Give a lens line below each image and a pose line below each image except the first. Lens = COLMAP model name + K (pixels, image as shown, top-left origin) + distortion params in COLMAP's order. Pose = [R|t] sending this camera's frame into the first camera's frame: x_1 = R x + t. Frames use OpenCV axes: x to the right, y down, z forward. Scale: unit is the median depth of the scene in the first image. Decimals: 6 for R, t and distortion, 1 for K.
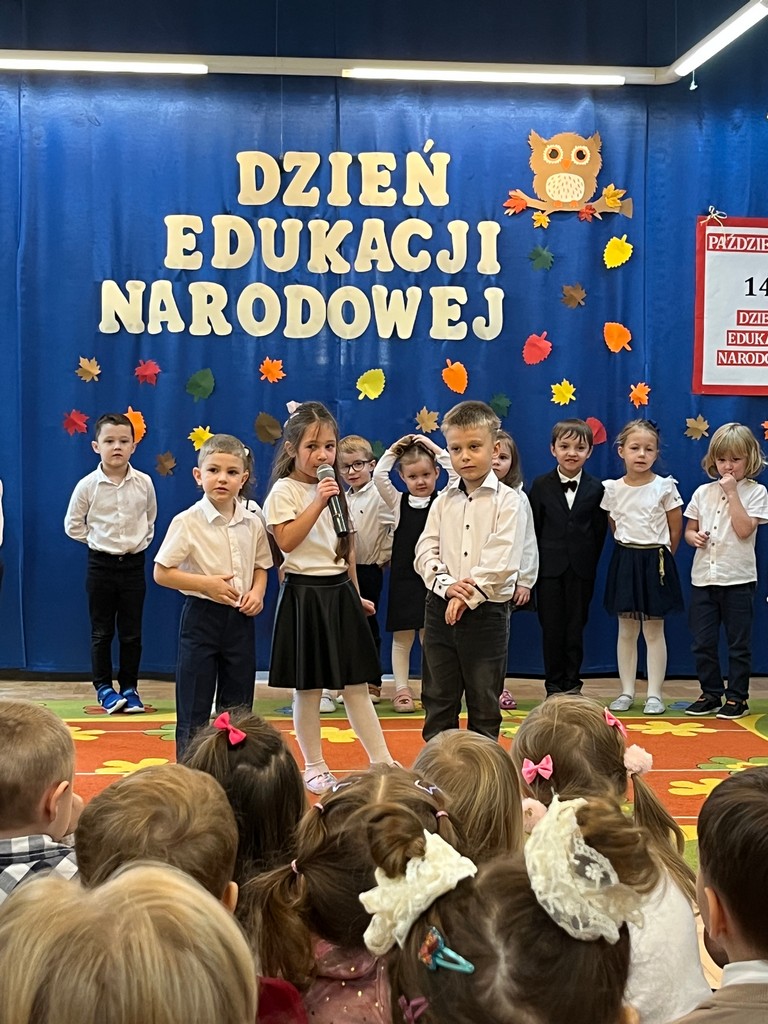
lens RADIAL K [[1851.0, 0, 364.5], [0, 1851.0, 518.7], [0, 0, 1]] dist [0.127211, 0.000000]
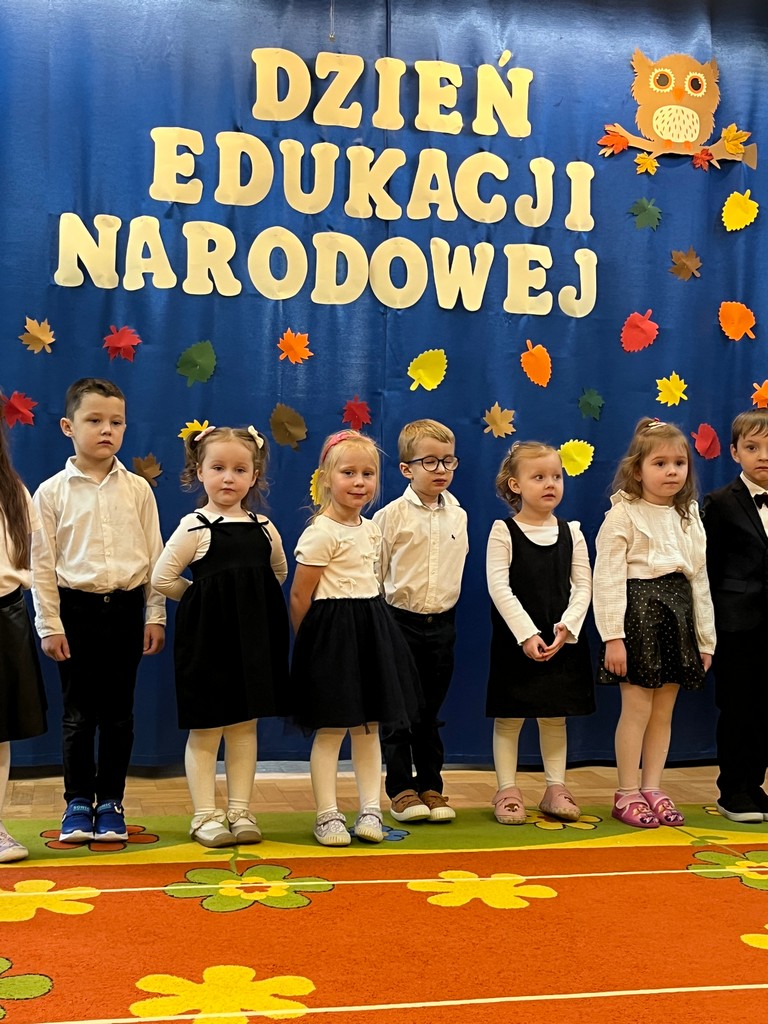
lens RADIAL K [[1456.0, 0, 381.5], [0, 1456.0, 509.6], [0, 0, 1]] dist [0.053787, 0.000000]
pose [[0.987563, 0.016740, 0.156328, -0.104832], [-0.008913, 0.998677, -0.050635, 0.012844], [-0.156969, 0.048612, 0.986406, 0.431730]]
